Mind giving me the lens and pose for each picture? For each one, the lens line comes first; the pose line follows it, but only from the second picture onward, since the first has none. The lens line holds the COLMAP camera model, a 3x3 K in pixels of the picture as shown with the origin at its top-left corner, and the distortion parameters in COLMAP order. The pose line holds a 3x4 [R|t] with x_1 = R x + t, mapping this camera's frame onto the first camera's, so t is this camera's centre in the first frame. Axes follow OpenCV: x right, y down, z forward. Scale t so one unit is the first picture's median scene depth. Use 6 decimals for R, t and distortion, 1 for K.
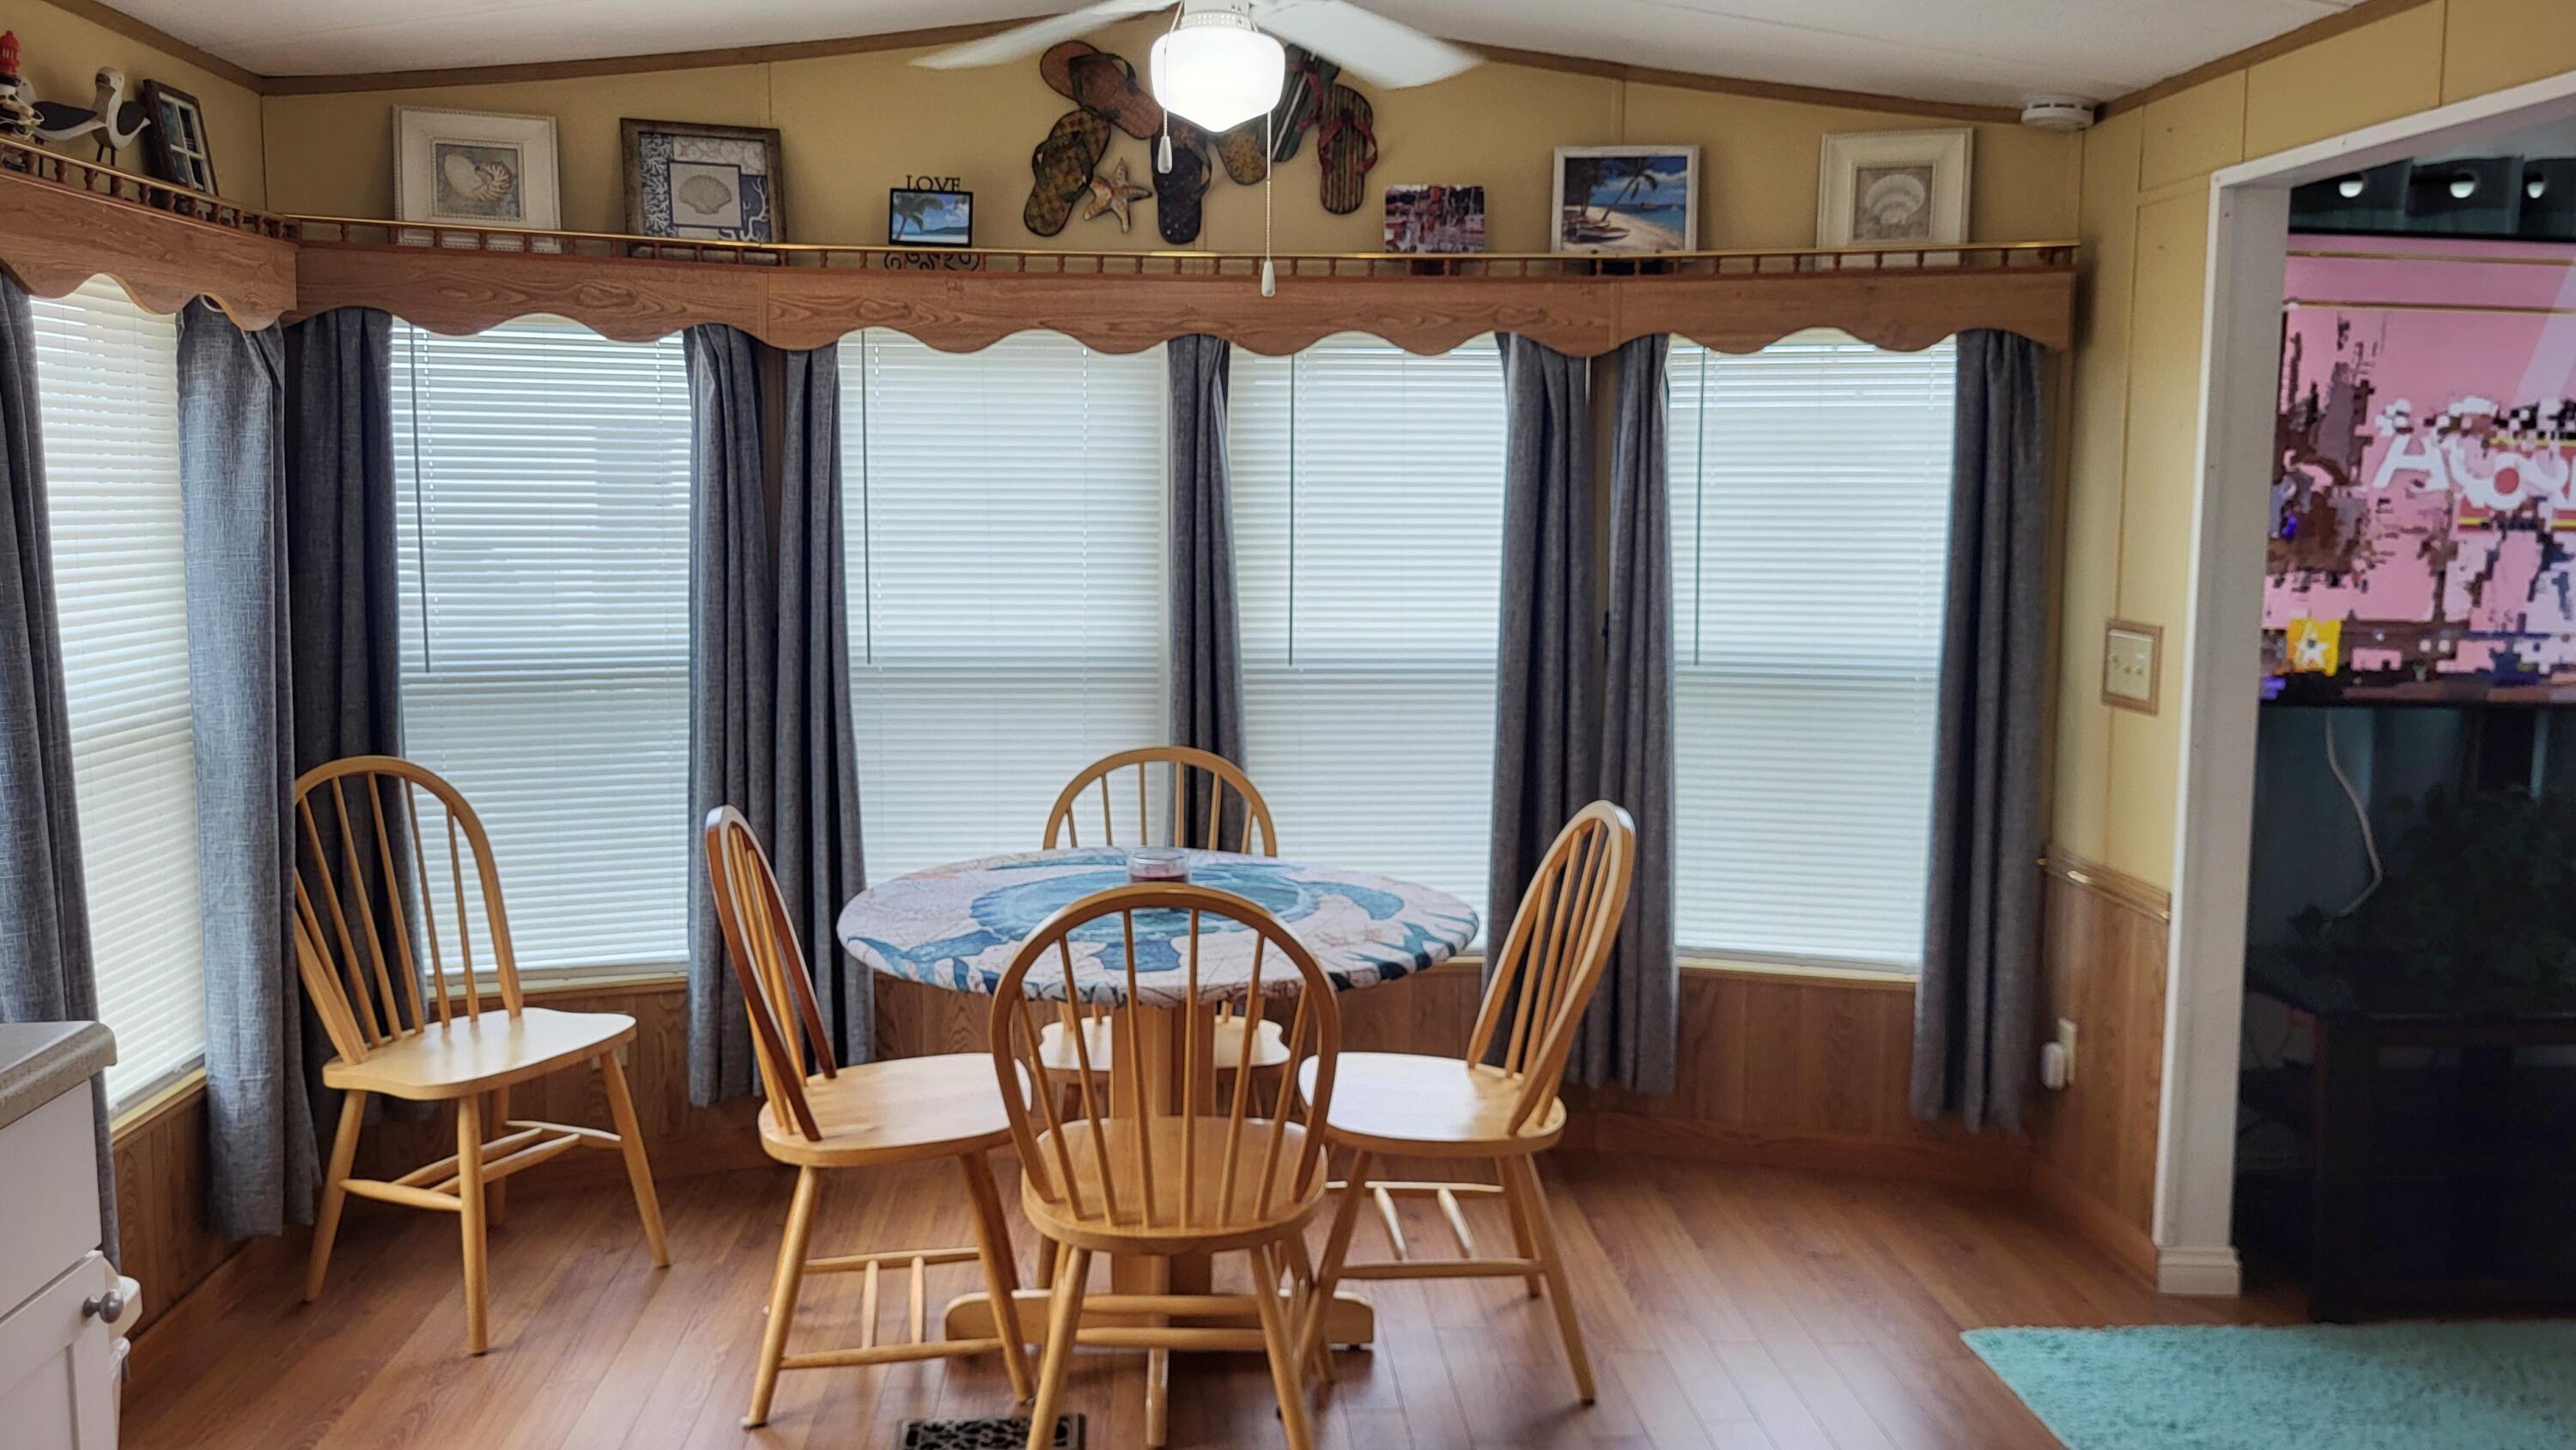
lens RADIAL K [[1999.3, 0, 1288.2], [0, 1999.3, 730.2], [0, 0, 1]] dist [0.017475, -0.003463]
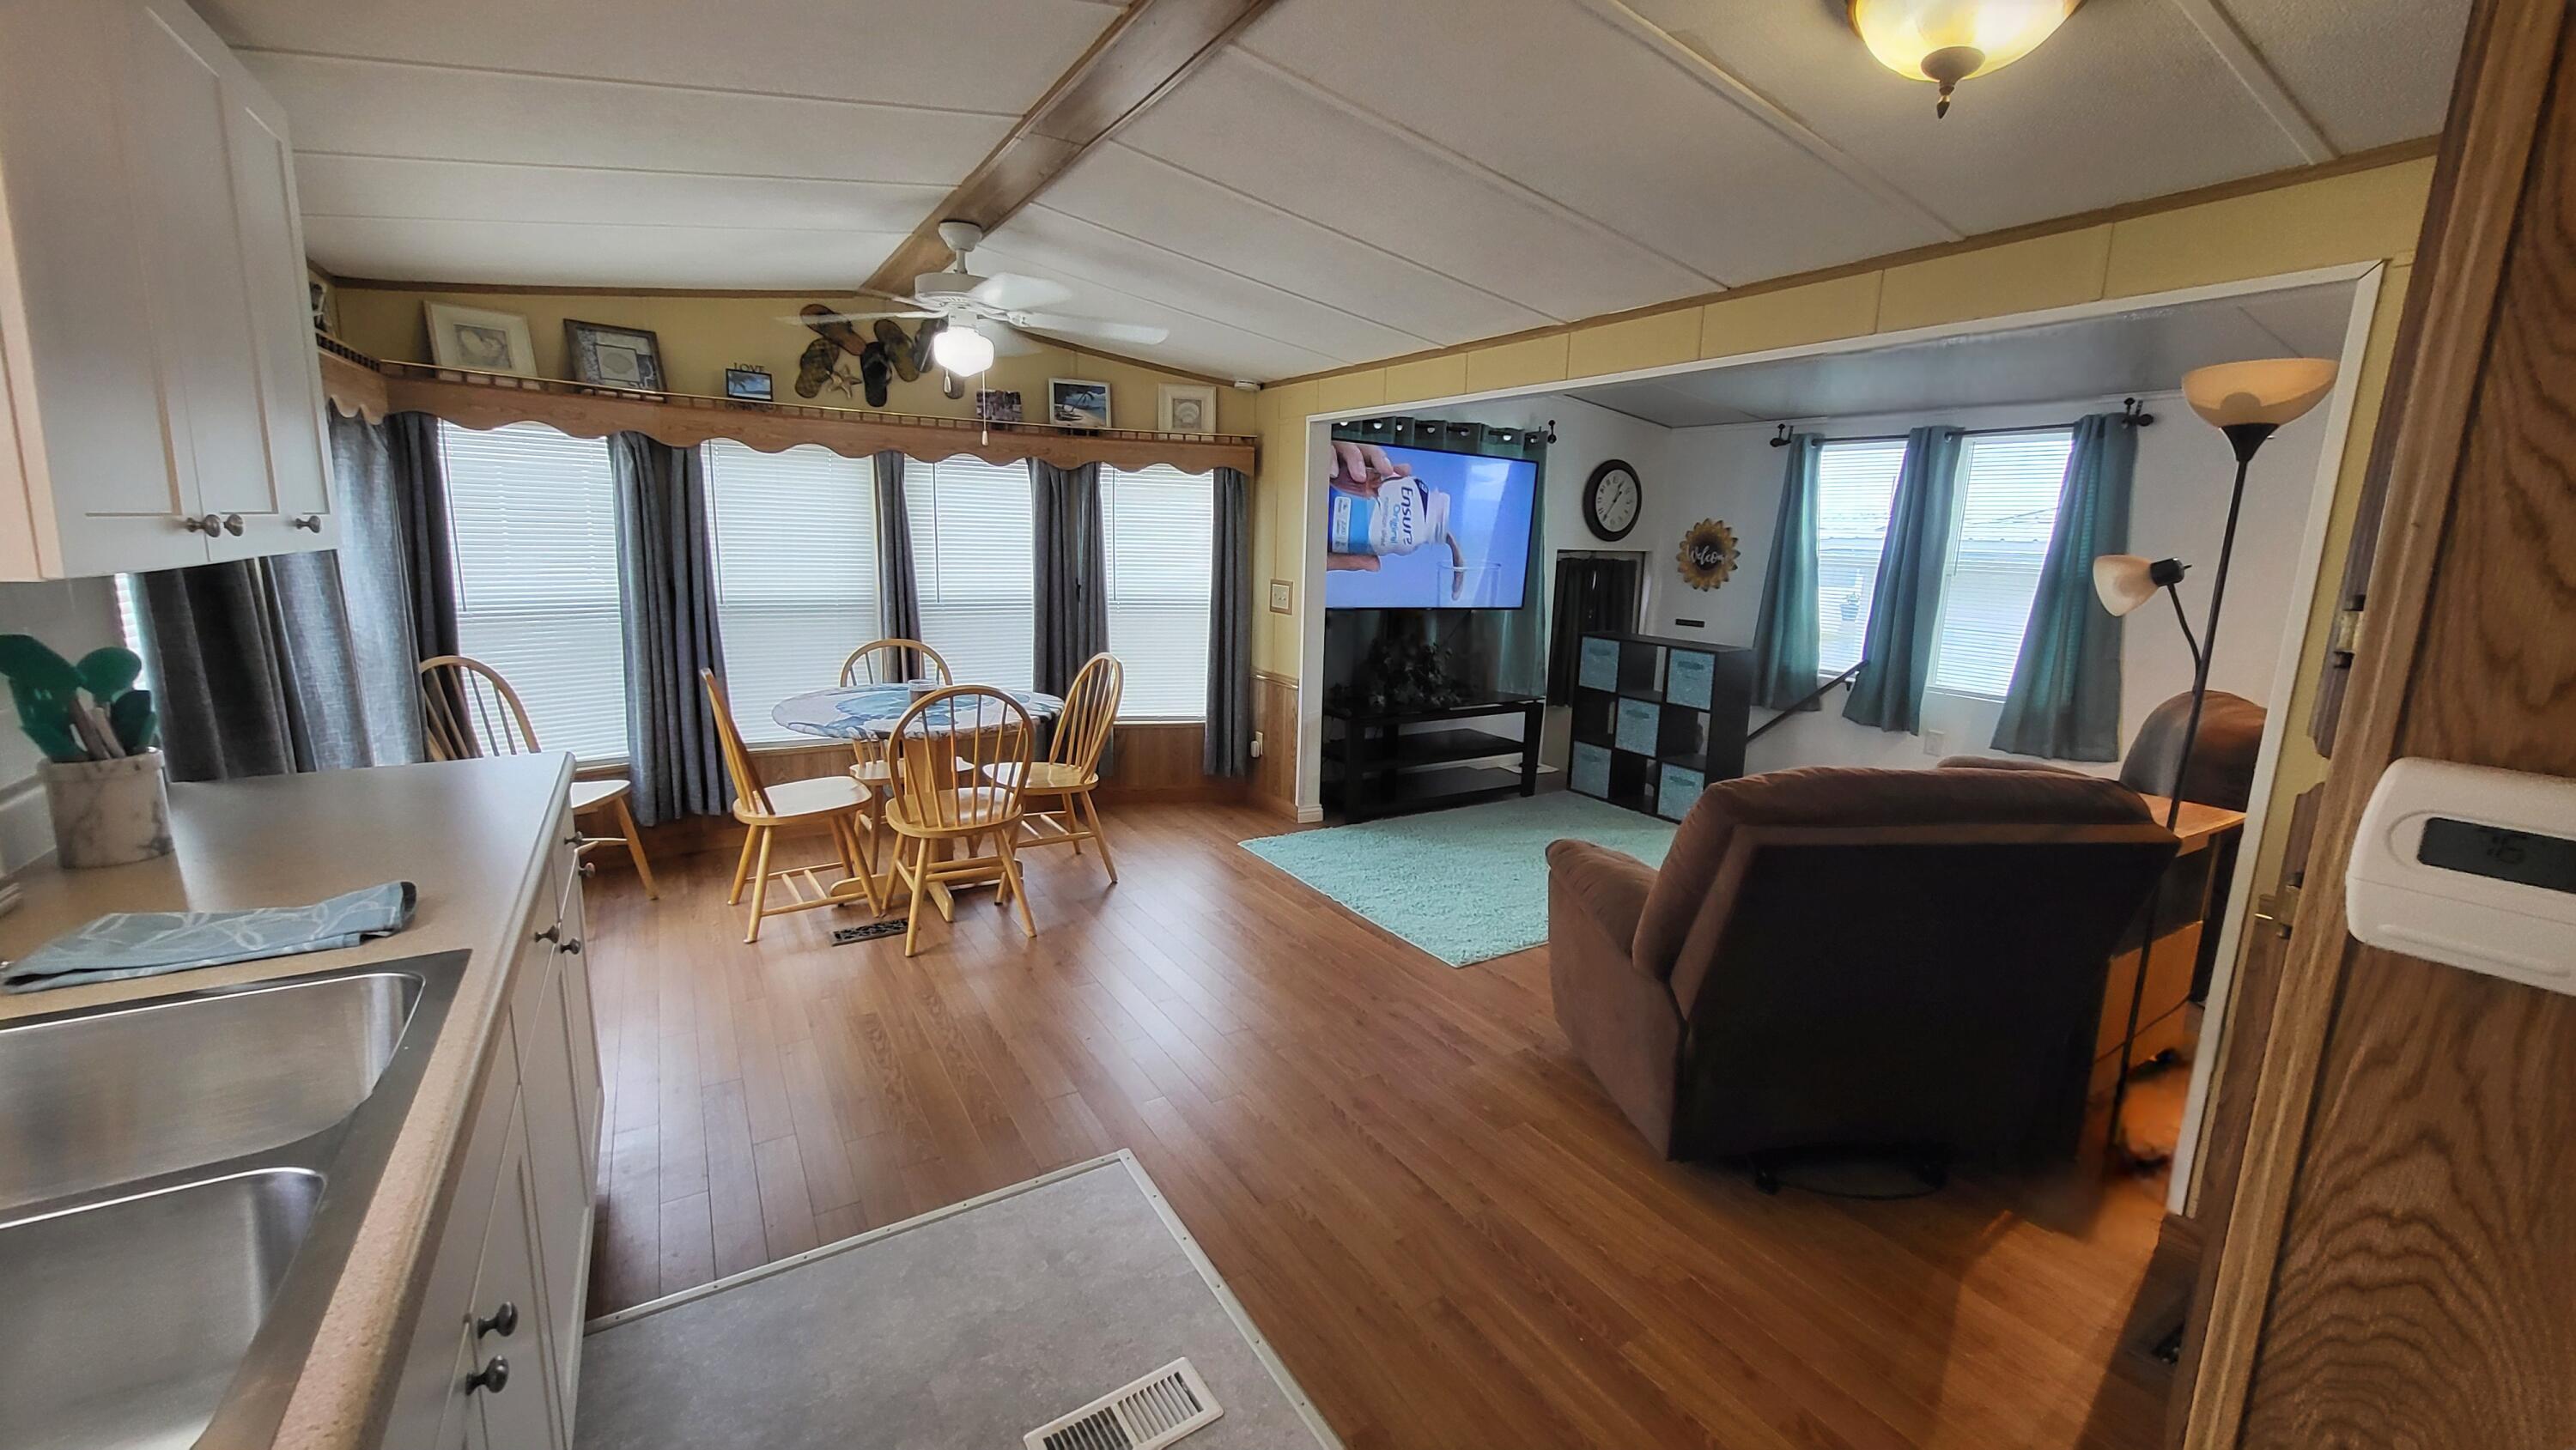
lens RADIAL K [[1002.0, 0, 1287.7], [0, 1002.0, 720.6], [0, 0, 1]] dist [-0.003074, -0.000292]
pose [[0.883562, -0.067180, 0.463471, -0.195141], [0.031280, 0.995913, 0.084725, 0.018146], [-0.467269, -0.060362, 0.882052, -0.192752]]
